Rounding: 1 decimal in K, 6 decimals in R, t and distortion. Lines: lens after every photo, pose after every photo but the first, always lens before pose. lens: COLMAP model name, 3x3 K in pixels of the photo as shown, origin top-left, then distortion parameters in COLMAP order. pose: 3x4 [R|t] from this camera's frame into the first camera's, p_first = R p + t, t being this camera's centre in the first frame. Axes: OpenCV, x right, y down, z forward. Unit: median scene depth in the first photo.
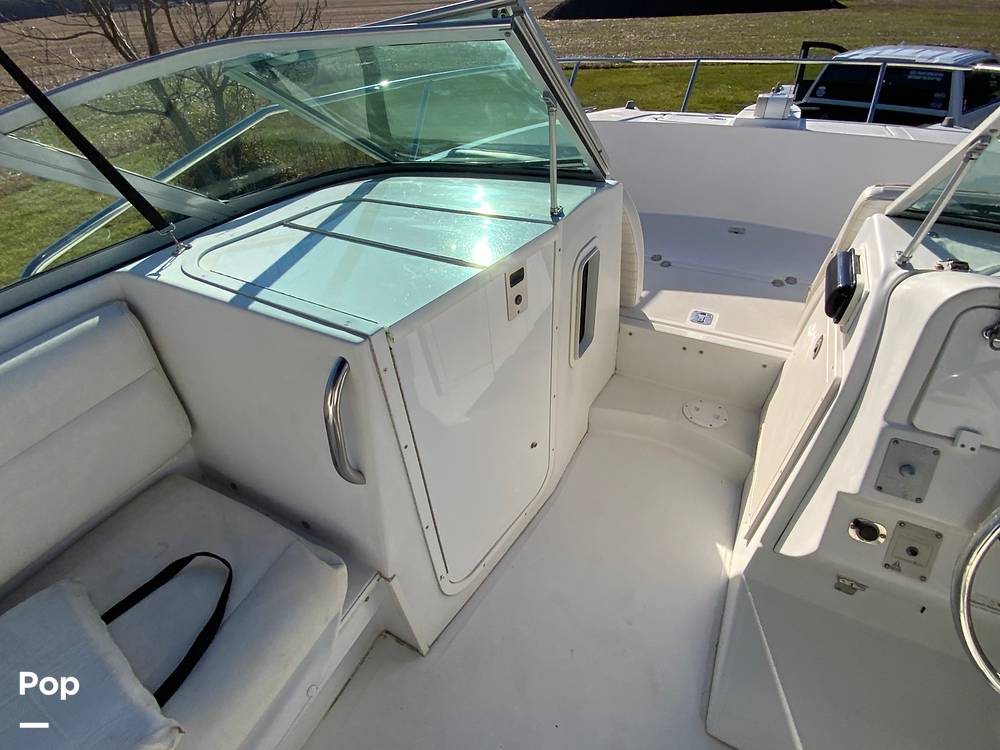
lens RADIAL K [[479.8, 0, 499.1], [0, 479.8, 375.0], [0, 0, 1]] dist [0.015984, -0.015977]
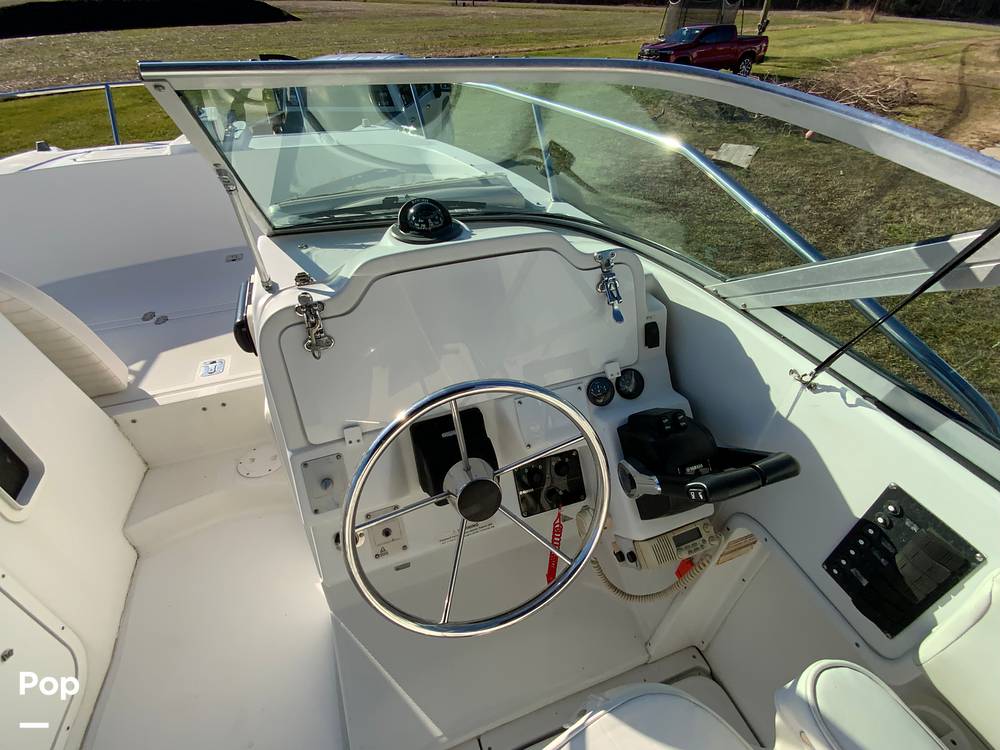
lens RADIAL K [[476.8, 0, 499.6], [0, 476.8, 377.1], [0, 0, 1]] dist [0.020898, -0.017734]
pose [[0.670449, -0.433069, 0.602452, 0.299389], [0.439780, 0.885923, 0.147424, 0.002467], [-0.597571, 0.166106, 0.784422, -0.041198]]
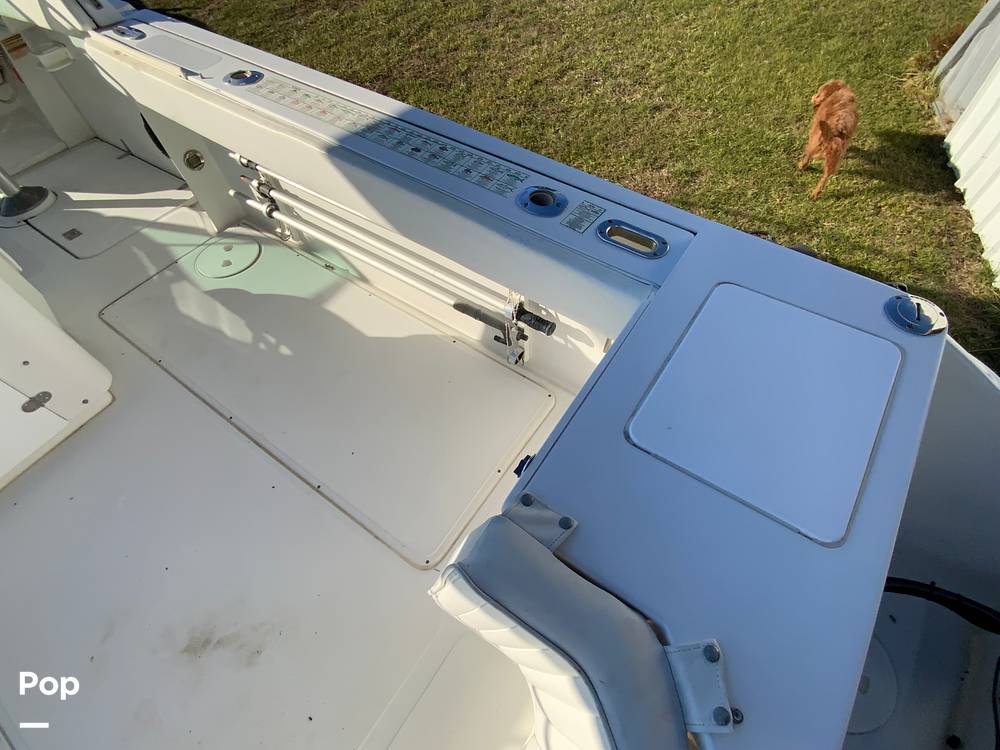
lens RADIAL K [[479.8, 0, 499.1], [0, 479.8, 375.0], [0, 0, 1]] dist [0.015984, -0.015977]
pose [[0.130109, -0.799132, 0.586907, -0.801697], [0.660485, 0.511336, 0.549814, 1.225056], [-0.739480, 0.316108, 0.594344, -1.493724]]
